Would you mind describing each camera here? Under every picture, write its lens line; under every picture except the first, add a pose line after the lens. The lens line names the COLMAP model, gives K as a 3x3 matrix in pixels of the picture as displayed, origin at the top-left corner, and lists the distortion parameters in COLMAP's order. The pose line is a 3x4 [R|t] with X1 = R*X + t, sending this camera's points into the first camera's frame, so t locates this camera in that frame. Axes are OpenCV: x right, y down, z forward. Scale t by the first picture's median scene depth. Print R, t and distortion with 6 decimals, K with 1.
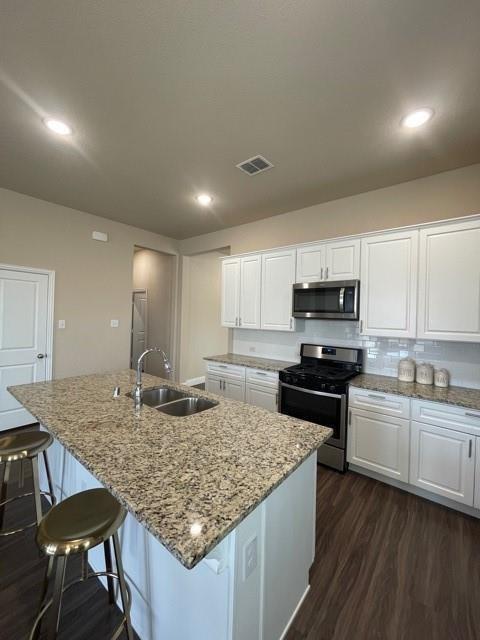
lens RADIAL K [[259.3, 0, 240.6], [0, 259.3, 316.0], [0, 0, 1]] dist [-0.002428, 0.000064]
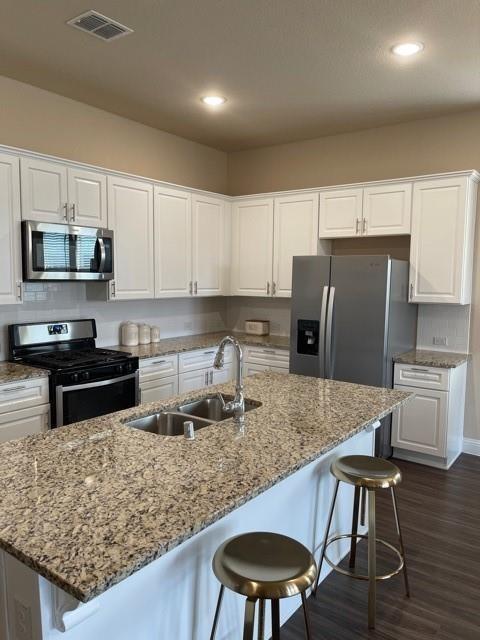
lens RADIAL K [[485.0, 0, 240.0], [0, 485.0, 320.0], [0, 0, 1]] dist [-0.004072, -0.001449]
pose [[-0.042479, -0.114917, 0.992466, -1.799000], [-0.005349, 0.993375, 0.114793, -0.065091], [-0.999083, -0.000432, -0.042813, 1.152546]]
